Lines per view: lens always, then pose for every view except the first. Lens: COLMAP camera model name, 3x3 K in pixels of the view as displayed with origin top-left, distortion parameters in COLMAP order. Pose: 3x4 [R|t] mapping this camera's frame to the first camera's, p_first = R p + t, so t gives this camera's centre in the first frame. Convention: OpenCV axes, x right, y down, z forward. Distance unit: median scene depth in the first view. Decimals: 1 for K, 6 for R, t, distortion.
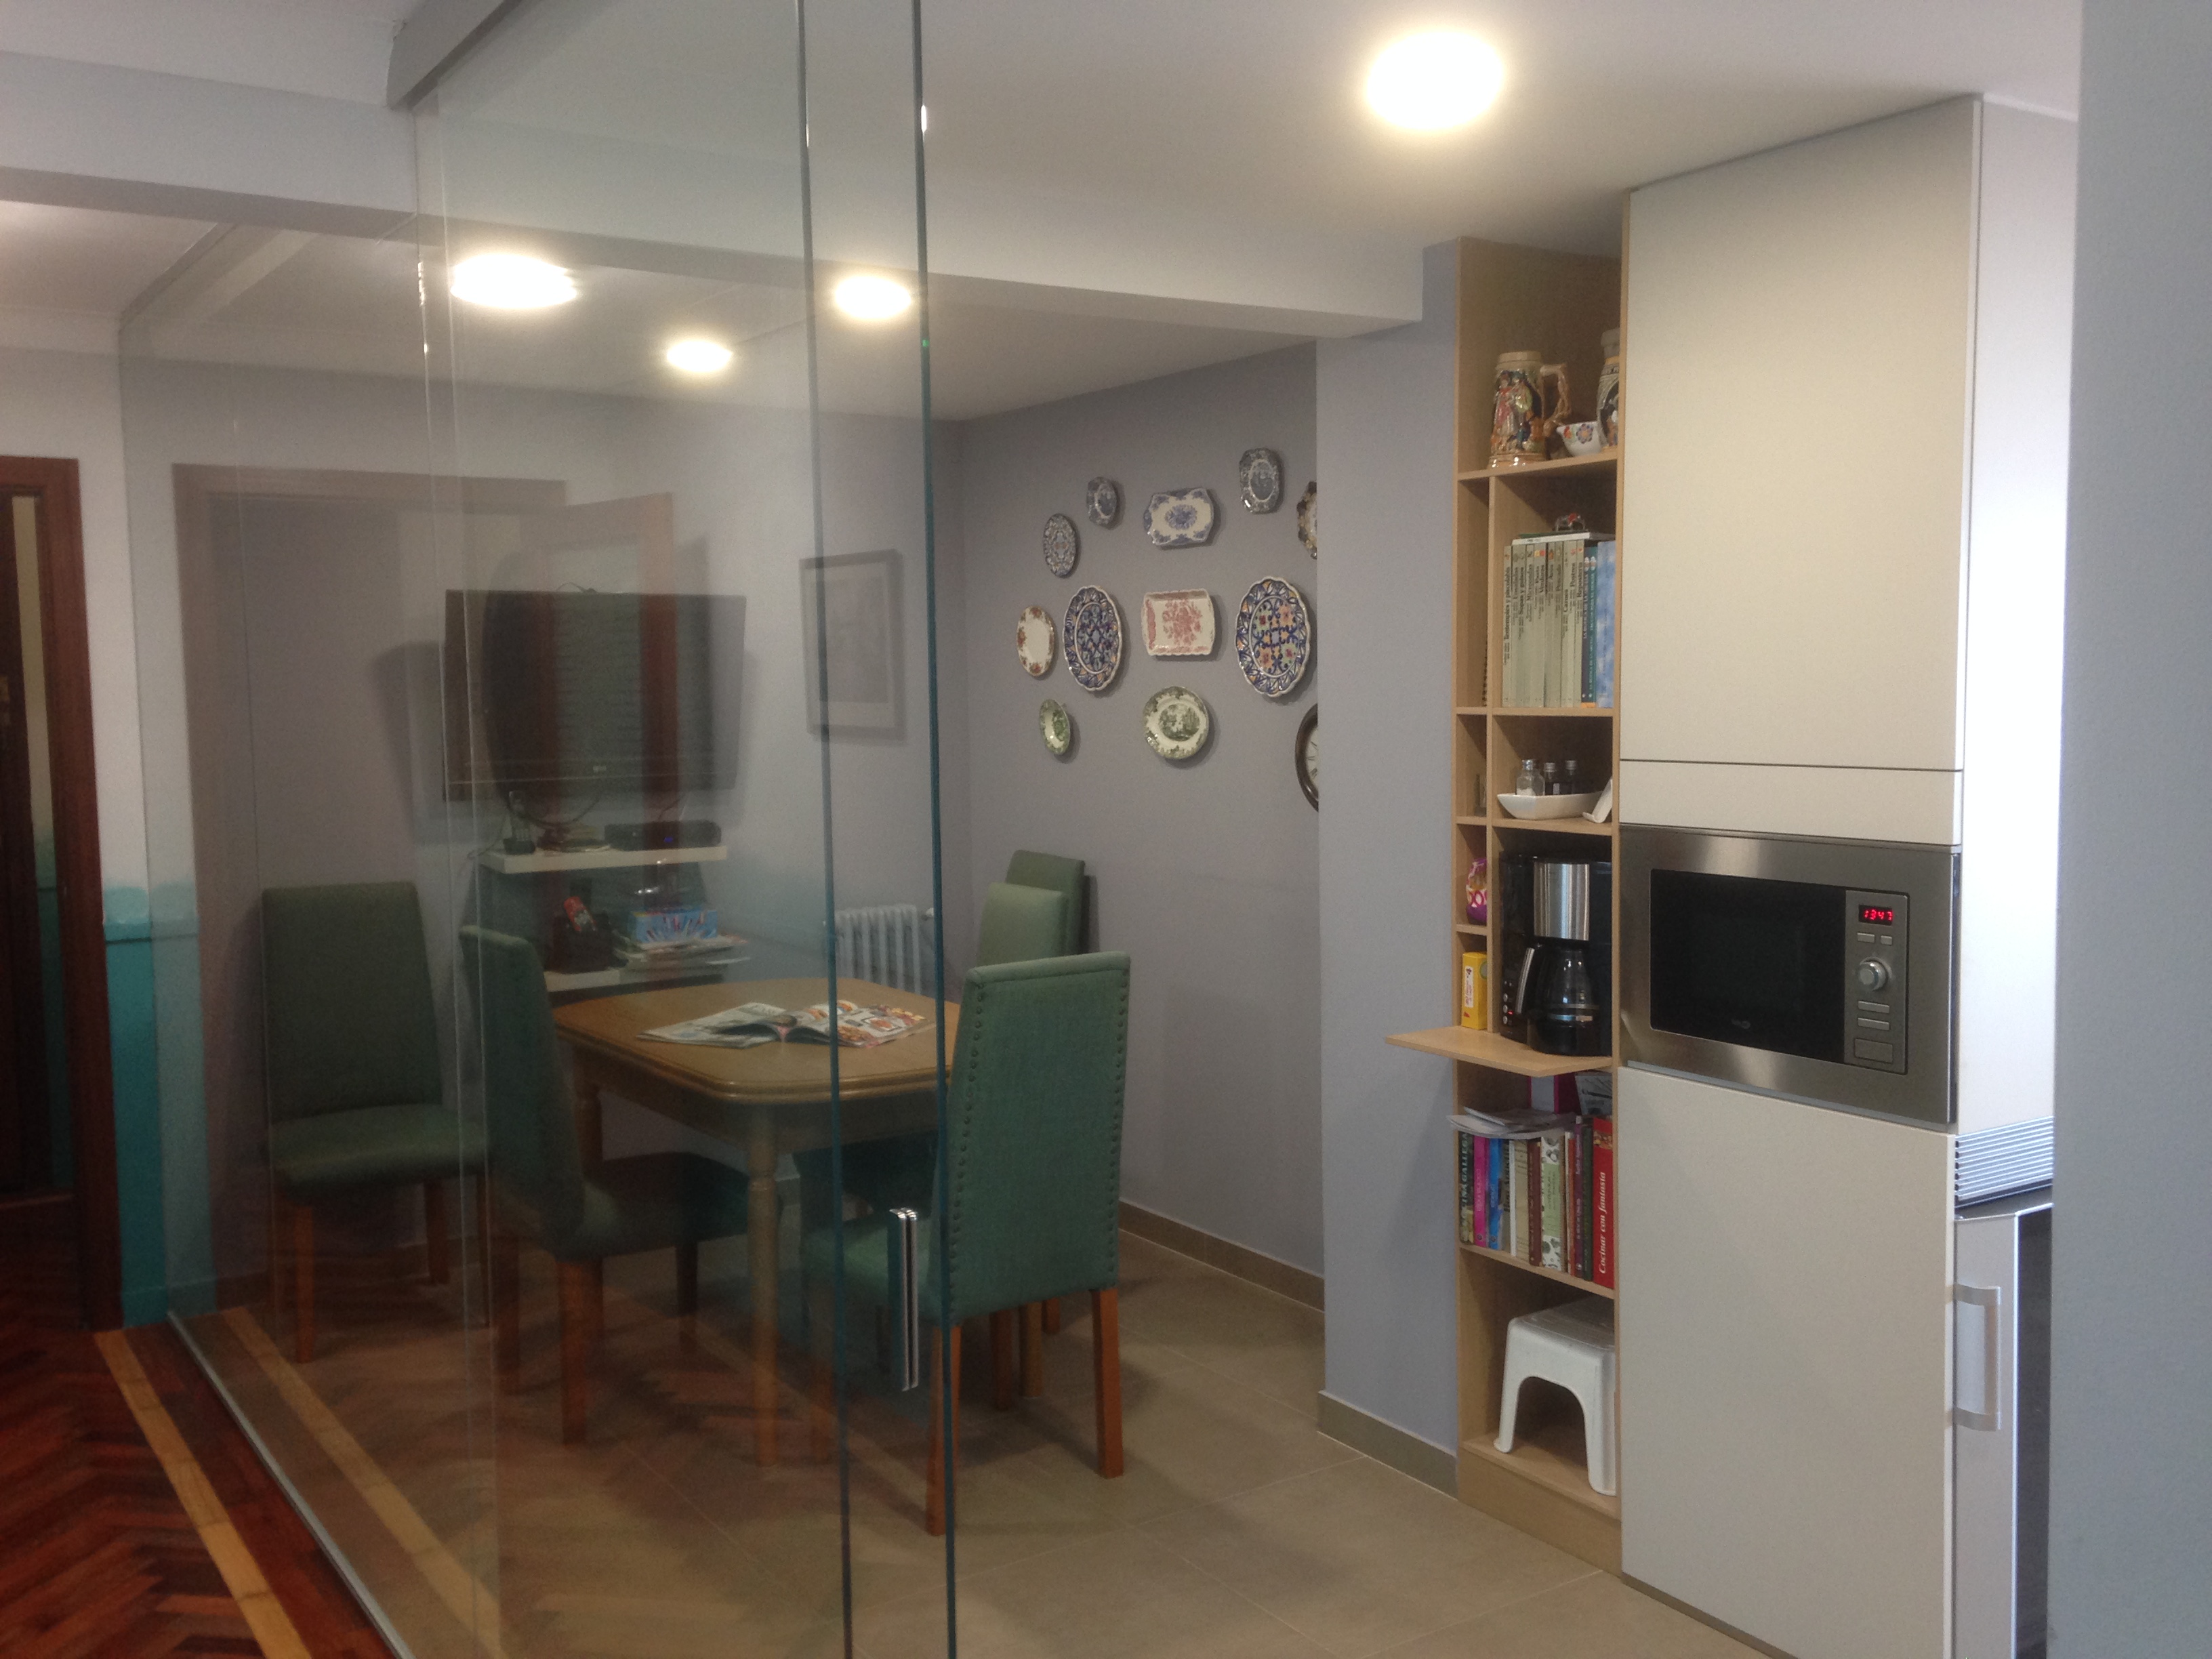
lens RADIAL K [[2025.3, 0, 1096.7], [0, 2025.3, 836.8], [0, 0, 1]] dist [0.126399, -0.103622]
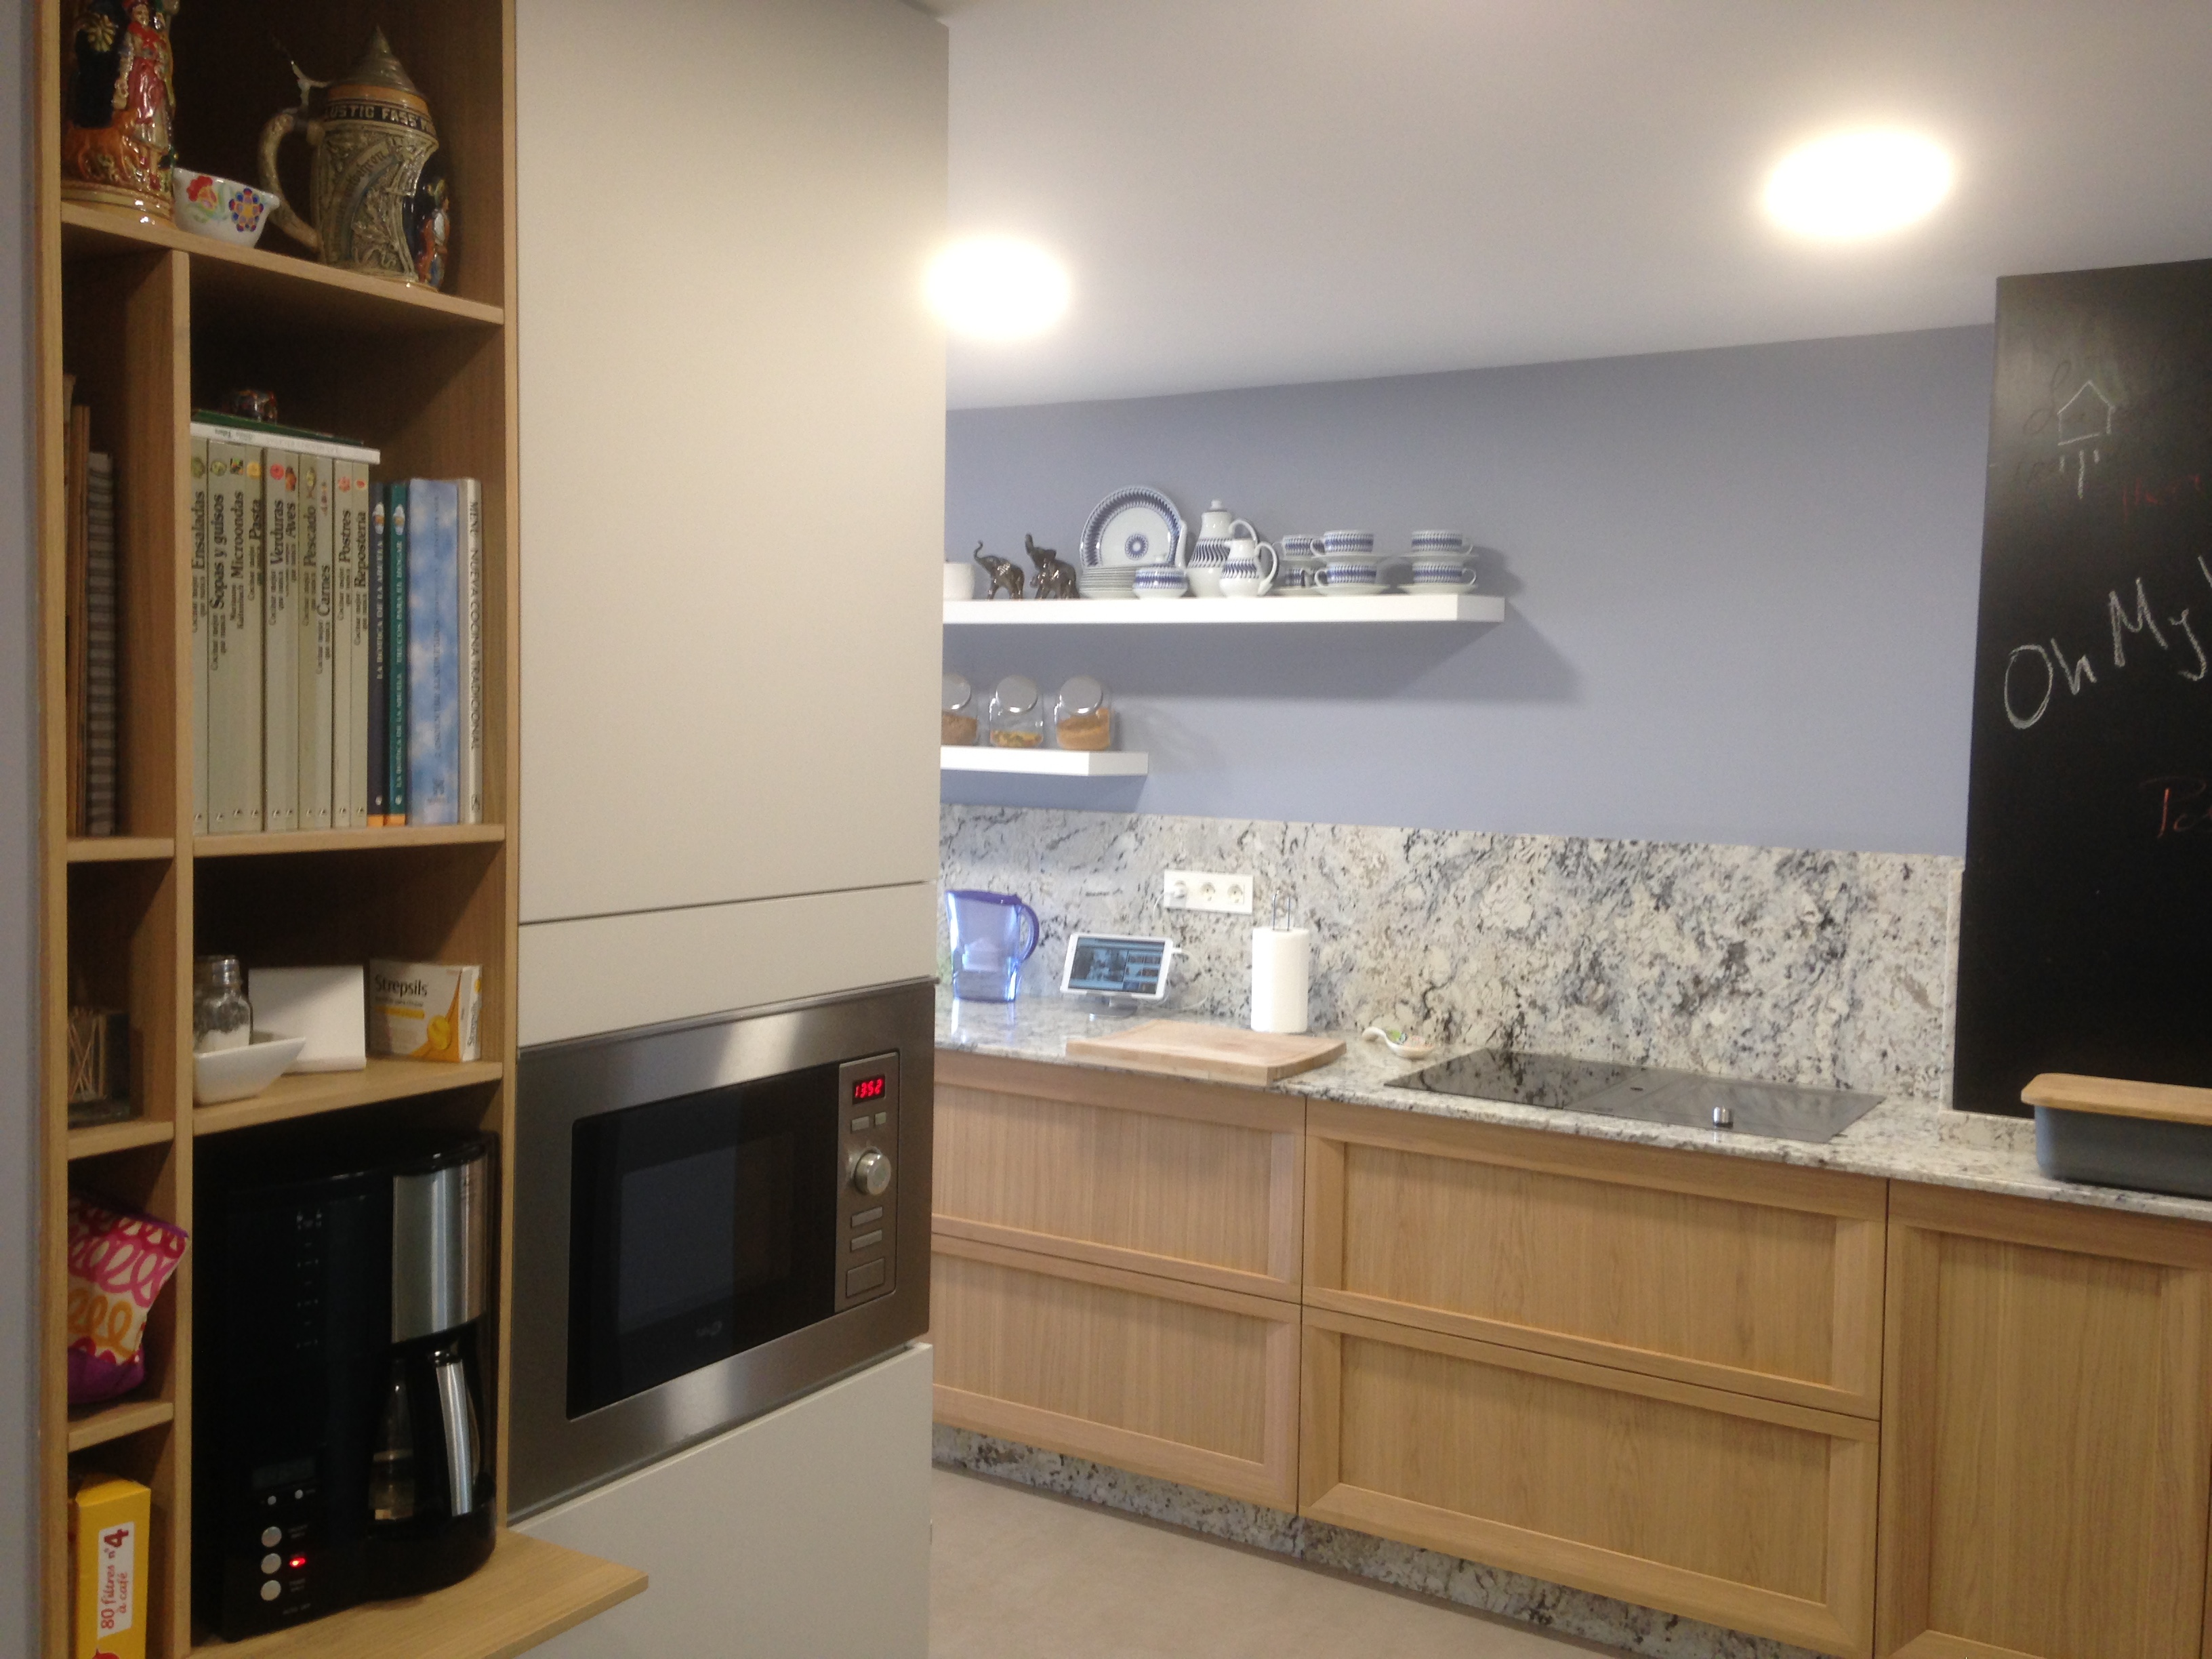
lens RADIAL K [[2025.3, 0, 1055.2], [0, 2025.3, 817.3], [0, 0, 1]] dist [0.126399, -0.103622]
pose [[-0.422856, -0.050724, 0.904776, -0.247073], [0.049917, 0.995612, 0.079146, -0.093894], [-0.904821, 0.078631, -0.418469, 1.046910]]
